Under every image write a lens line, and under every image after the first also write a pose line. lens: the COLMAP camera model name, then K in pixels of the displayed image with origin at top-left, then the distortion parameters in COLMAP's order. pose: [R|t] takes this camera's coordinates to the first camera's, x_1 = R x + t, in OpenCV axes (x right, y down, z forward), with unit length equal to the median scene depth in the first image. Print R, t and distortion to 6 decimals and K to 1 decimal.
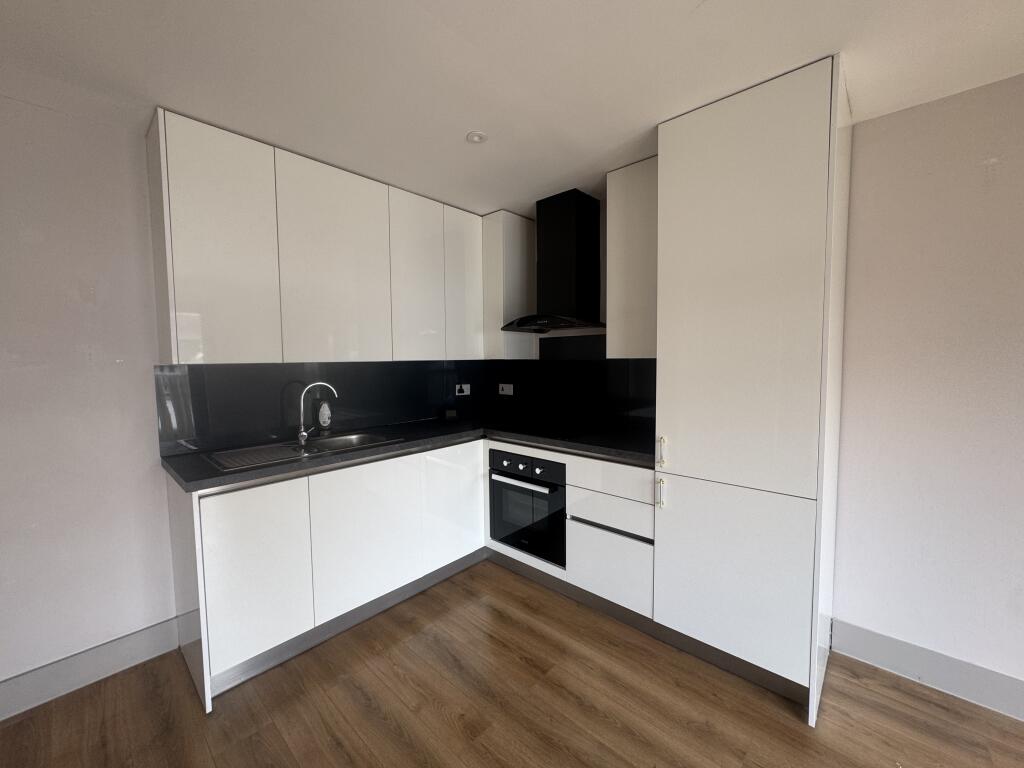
lens RADIAL K [[407.3, 0, 517.5], [0, 407.3, 387.3], [0, 0, 1]] dist [-0.002781, 0.000443]
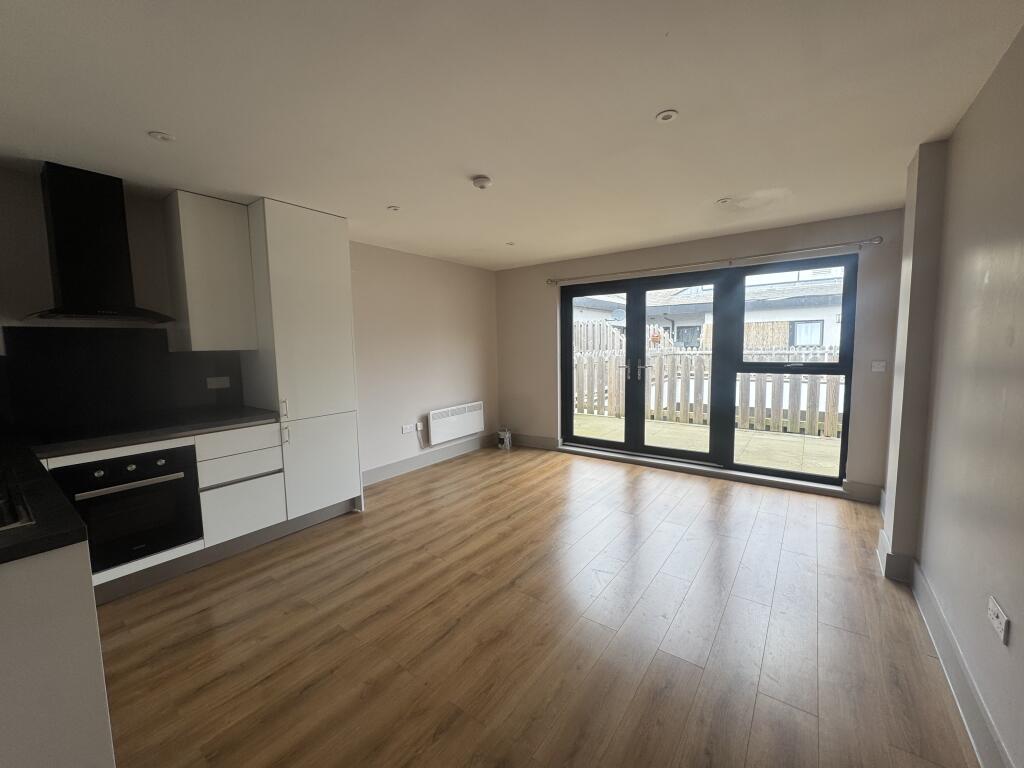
lens RADIAL K [[407.3, 0, 510.8], [0, 407.3, 385.2], [0, 0, 1]] dist [-0.002781, 0.000443]
pose [[-0.090877, -0.089110, 0.991867, -1.061017], [0.088216, 0.991353, 0.097146, -0.005673], [-0.991947, 0.096327, -0.082230, 0.213409]]
